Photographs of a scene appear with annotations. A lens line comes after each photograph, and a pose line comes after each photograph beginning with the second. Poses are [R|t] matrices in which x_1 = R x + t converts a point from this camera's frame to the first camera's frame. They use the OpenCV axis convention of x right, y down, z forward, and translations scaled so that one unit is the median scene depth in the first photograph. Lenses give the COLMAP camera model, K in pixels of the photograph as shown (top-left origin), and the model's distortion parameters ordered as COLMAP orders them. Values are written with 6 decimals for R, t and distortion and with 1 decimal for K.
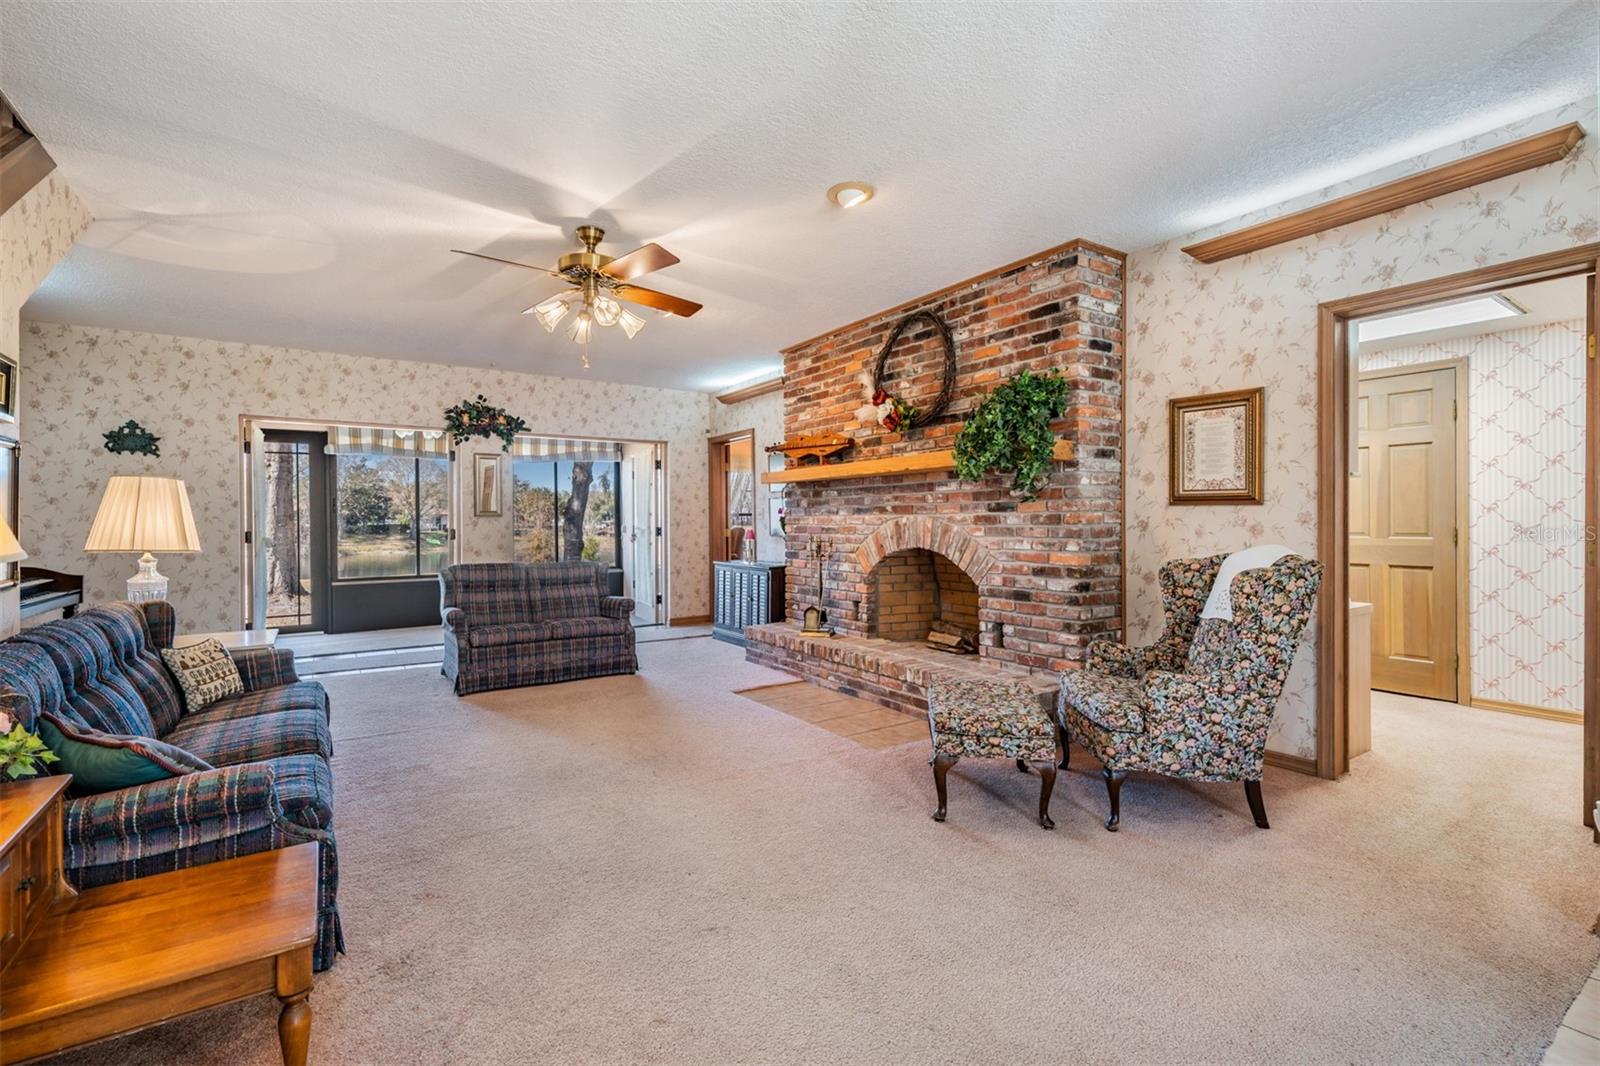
lens RADIAL K [[703.4, 0, 798.0], [0, 703.4, 522.3], [0, 0, 1]] dist [0.001761, -0.002153]
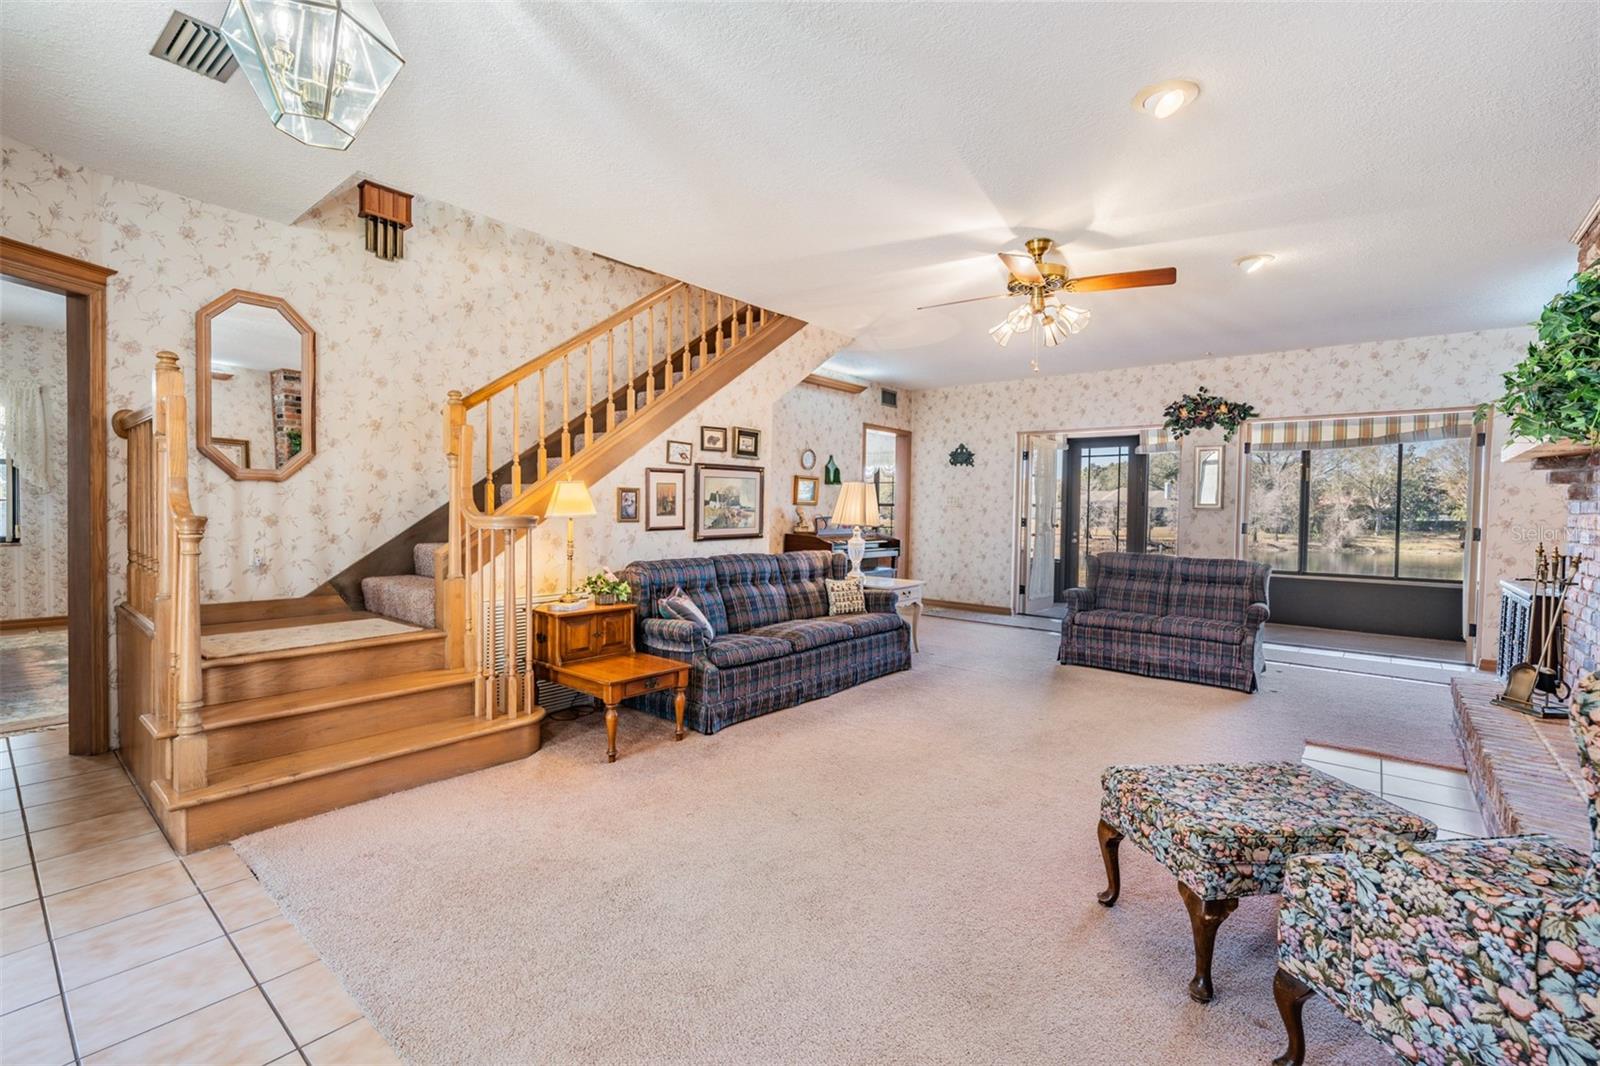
lens RADIAL K [[703.4, 0, 814.8], [0, 703.4, 528.0], [0, 0, 1]] dist [0.001761, -0.002153]
pose [[0.292113, 0.037557, -0.955646, 0.504321], [-0.021316, 0.999236, 0.032755, -0.004322], [0.956146, 0.010803, 0.292690, 0.281159]]
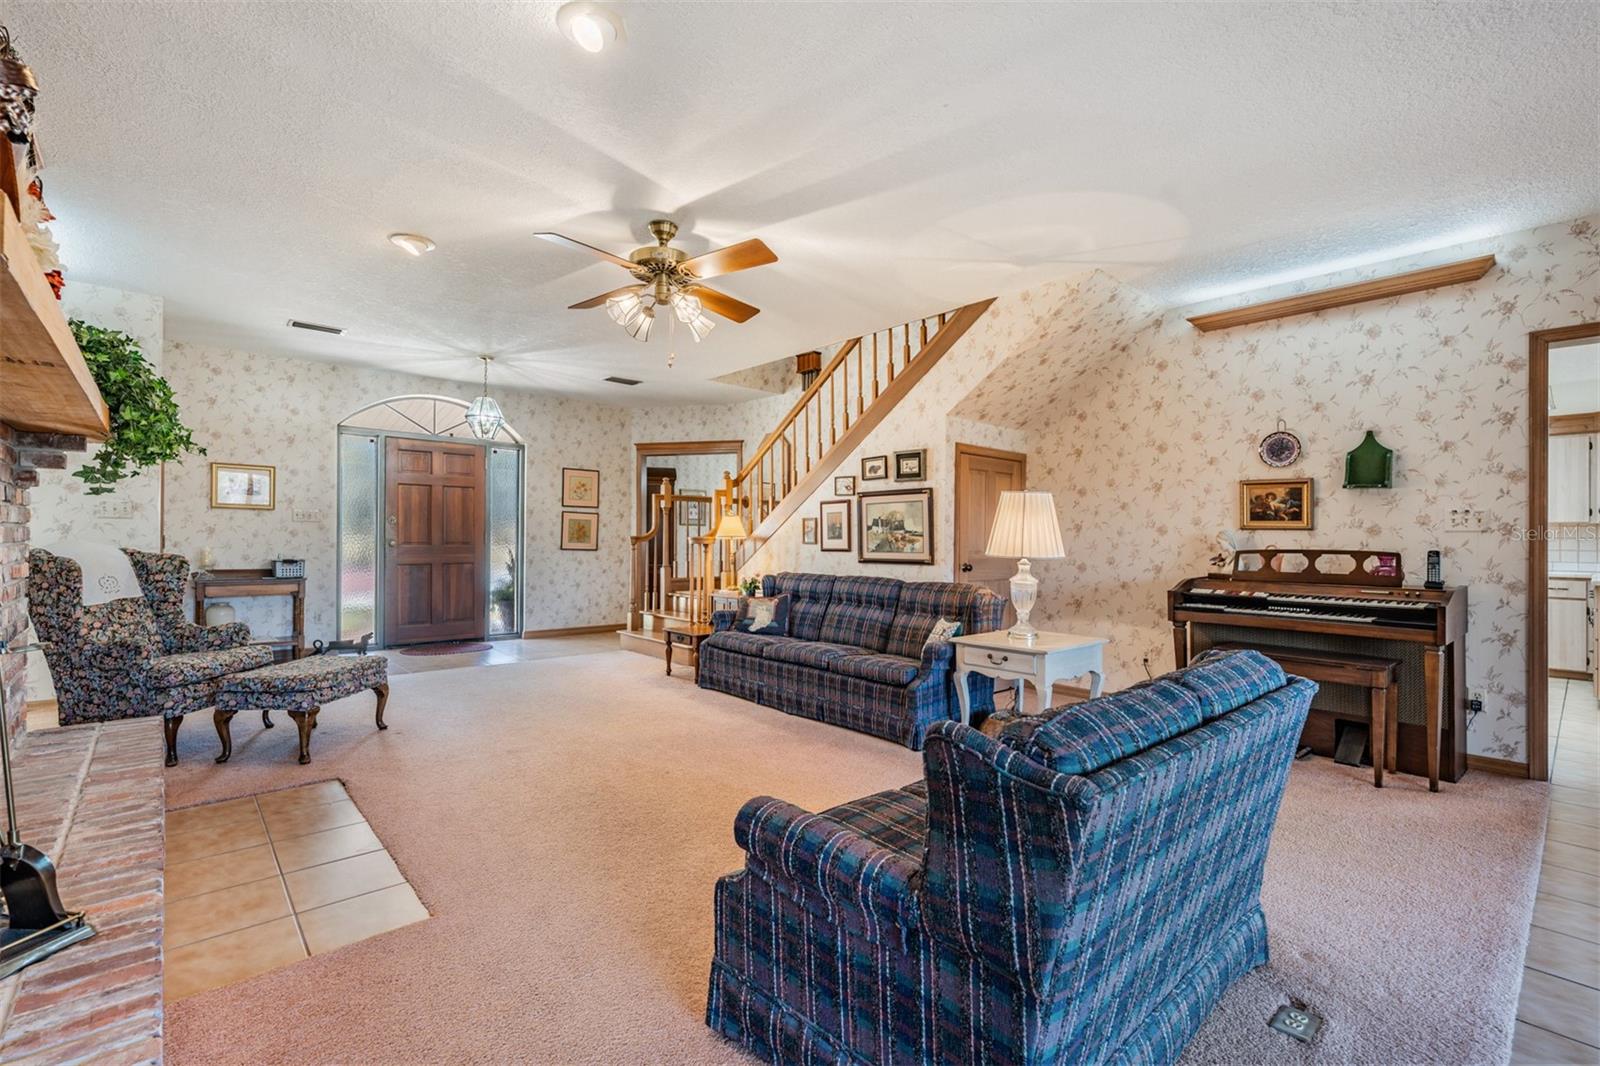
lens RADIAL K [[703.4, 0, 785.5], [0, 703.4, 544.2], [0, 0, 1]] dist [0.001761, -0.002153]
pose [[-0.990800, -0.003940, -0.135274, -0.240586], [-0.006242, 0.999843, 0.016597, 0.004008], [0.135187, 0.017289, -0.990669, 1.512573]]
